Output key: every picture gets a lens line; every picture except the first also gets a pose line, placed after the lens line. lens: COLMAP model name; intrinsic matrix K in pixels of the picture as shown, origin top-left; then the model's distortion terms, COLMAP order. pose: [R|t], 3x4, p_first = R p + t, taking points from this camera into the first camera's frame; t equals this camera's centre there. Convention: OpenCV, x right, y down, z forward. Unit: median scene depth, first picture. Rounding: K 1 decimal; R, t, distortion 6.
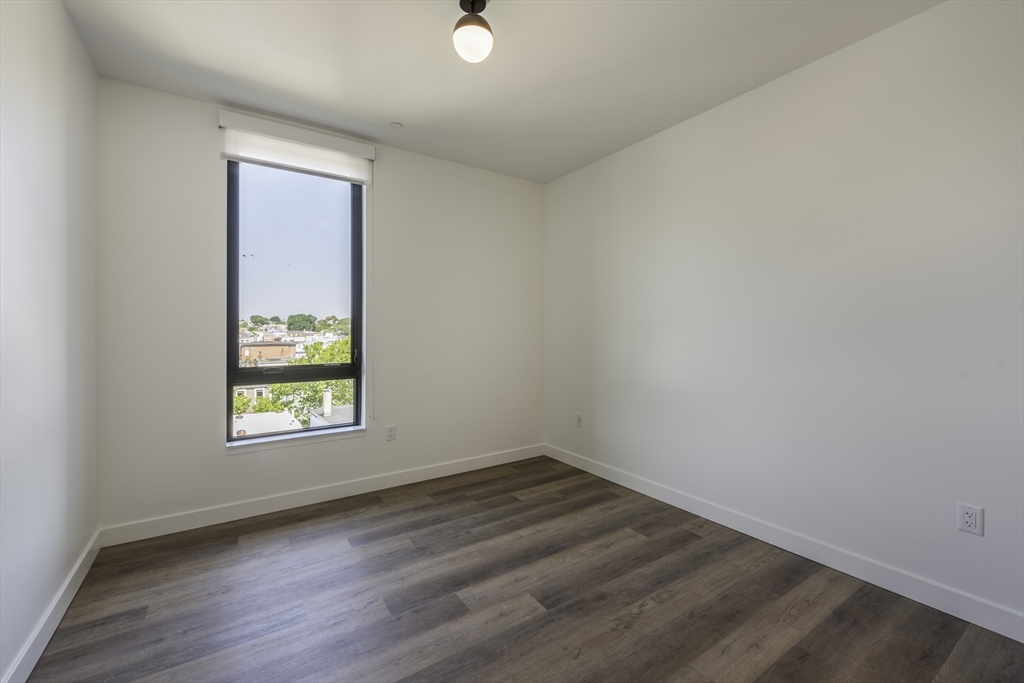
lens RADIAL K [[438.1, 0, 514.9], [0, 438.1, 336.4], [0, 0, 1]] dist [0.017441, -0.001367]
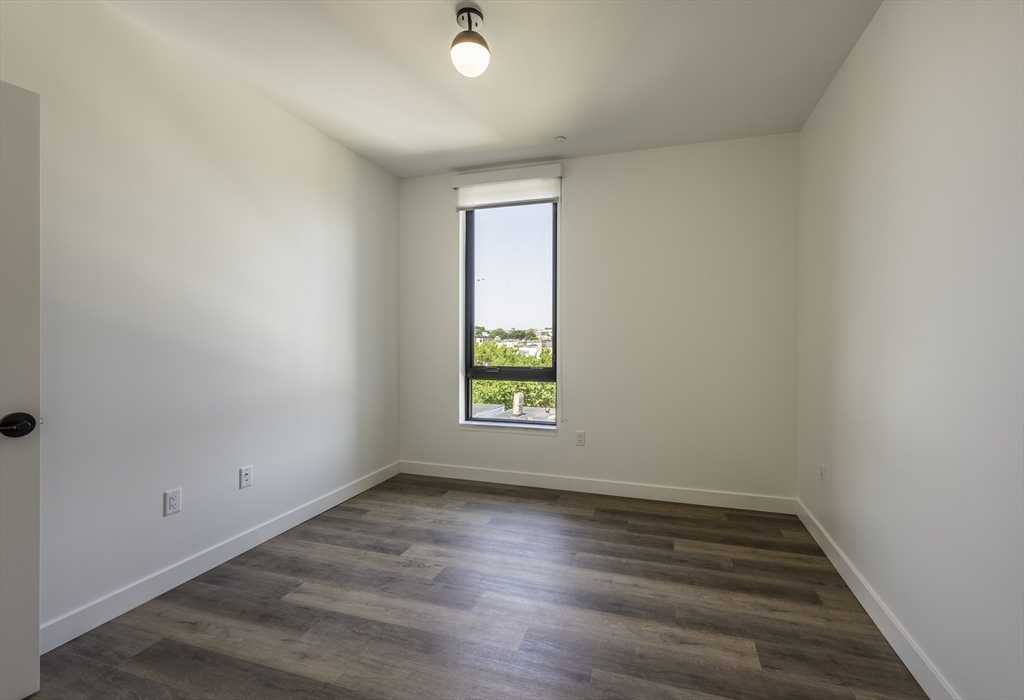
lens RADIAL K [[447.7, 0, 515.8], [0, 447.7, 344.3], [0, 0, 1]] dist [0.014084, -0.001061]
pose [[0.619741, 0.017511, -0.784611, 0.491935], [-0.012386, 0.999845, 0.012531, -0.011771], [0.784708, 0.001952, 0.619862, 0.265050]]
